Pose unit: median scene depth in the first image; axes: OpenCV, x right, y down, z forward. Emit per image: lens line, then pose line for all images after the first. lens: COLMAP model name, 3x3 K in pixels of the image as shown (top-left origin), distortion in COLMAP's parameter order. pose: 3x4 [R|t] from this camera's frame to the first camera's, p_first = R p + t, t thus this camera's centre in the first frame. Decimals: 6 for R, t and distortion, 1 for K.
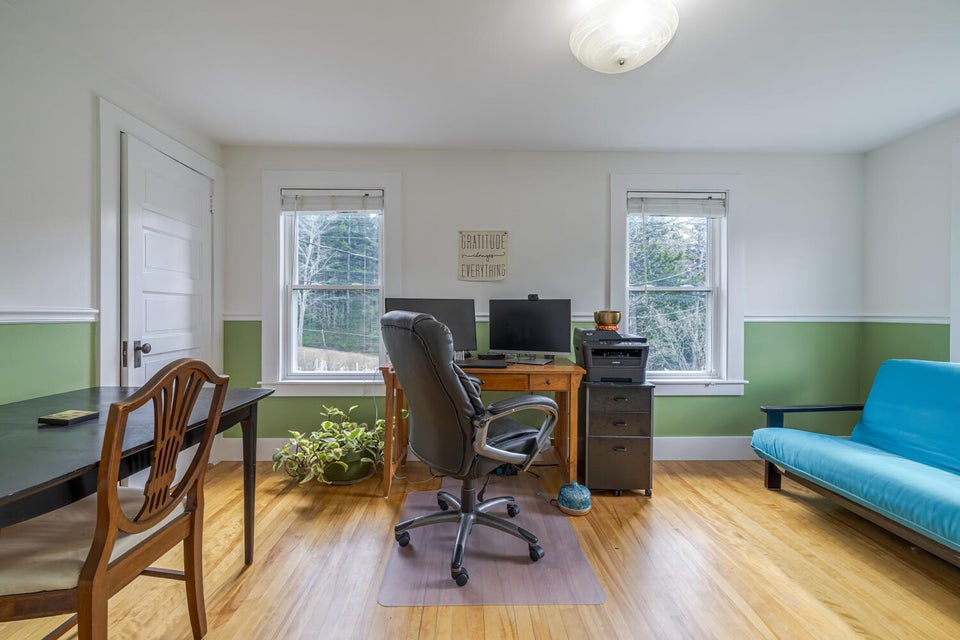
lens RADIAL K [[414.9, 0, 478.5], [0, 414.9, 318.6], [0, 0, 1]] dist [0.004074, -0.000743]
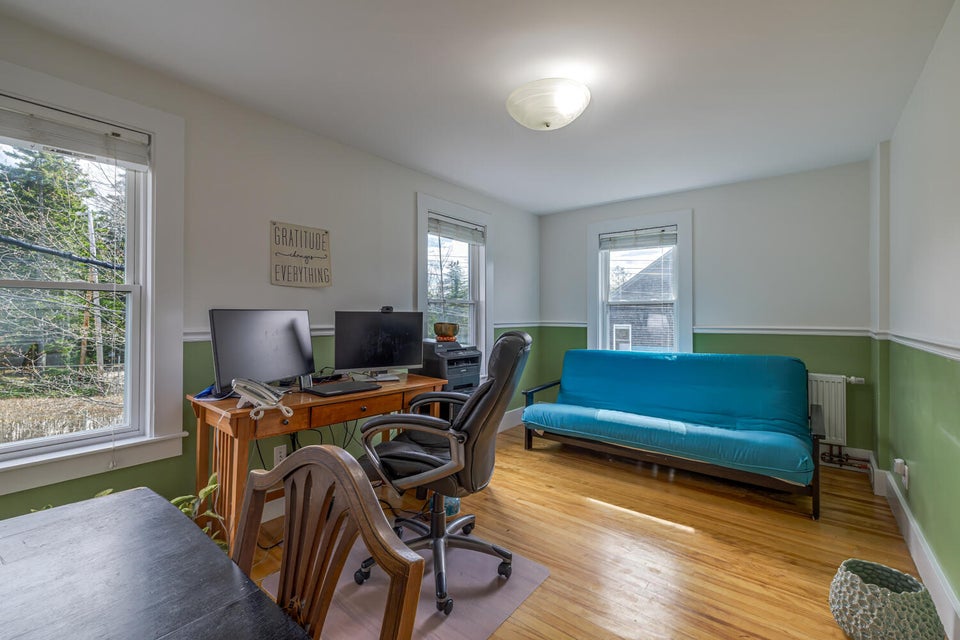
lens RADIAL K [[414.9, 0, 479.9], [0, 414.9, 314.6], [0, 0, 1]] dist [0.004074, -0.000743]
pose [[0.635333, -0.002288, 0.772235, -0.402584], [0.006970, 0.999972, -0.002771, -0.031537], [-0.772206, 0.007143, 0.635332, 0.208088]]
